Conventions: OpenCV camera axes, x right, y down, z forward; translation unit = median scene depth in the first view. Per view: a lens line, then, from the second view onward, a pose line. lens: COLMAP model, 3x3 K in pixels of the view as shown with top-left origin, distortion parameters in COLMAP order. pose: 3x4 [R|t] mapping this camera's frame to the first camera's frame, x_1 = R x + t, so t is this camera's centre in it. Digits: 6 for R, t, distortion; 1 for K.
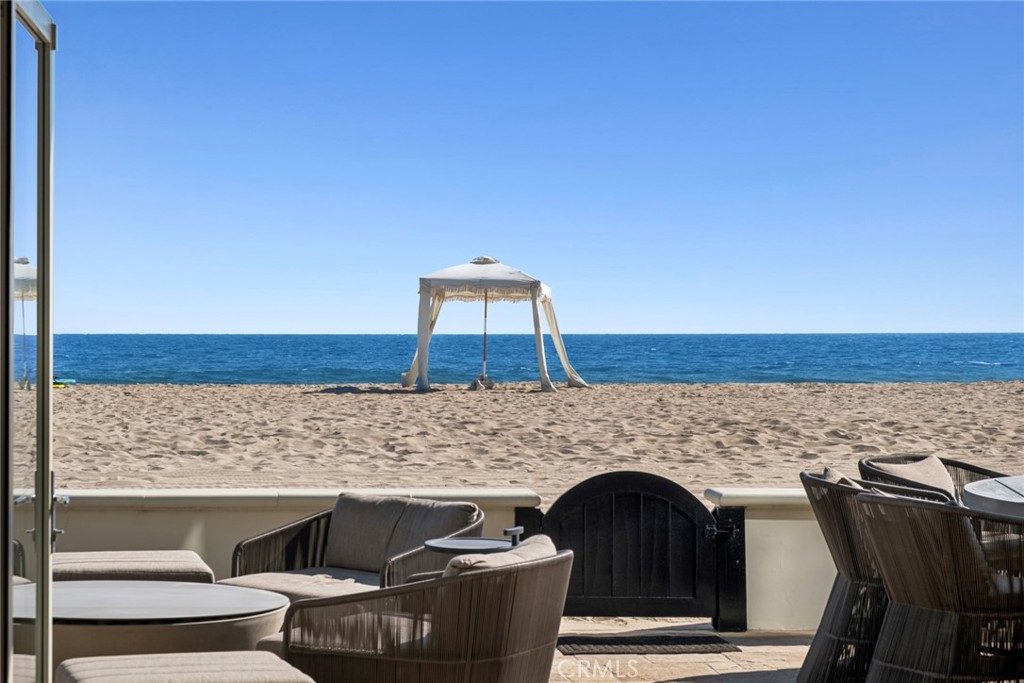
lens RADIAL K [[2256.2, 0, 507.3], [0, 2256.2, 341.3], [0, 0, 1]] dist [0.112141, 0.000000]
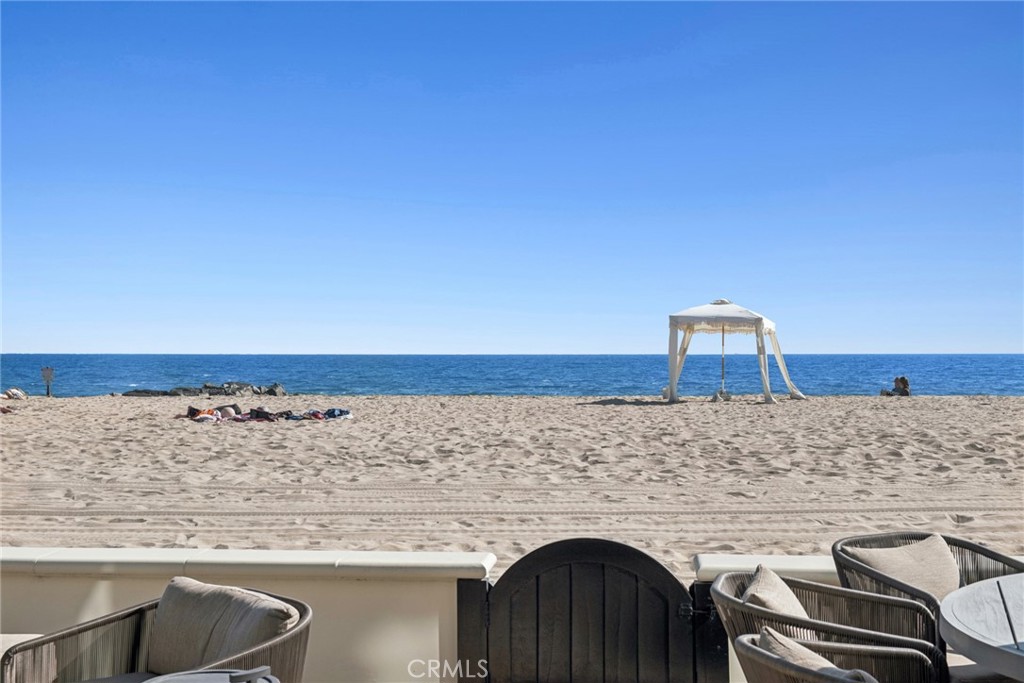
lens RADIAL K [[1626.2, 0, 517.3], [0, 1626.2, 339.9], [0, 0, 1]] dist [-0.025056, 0.000000]
pose [[0.987956, -0.003367, -0.154700, 0.042046], [0.001278, 0.999907, -0.013599, -0.003171], [0.154731, 0.013238, 0.987868, 0.133501]]
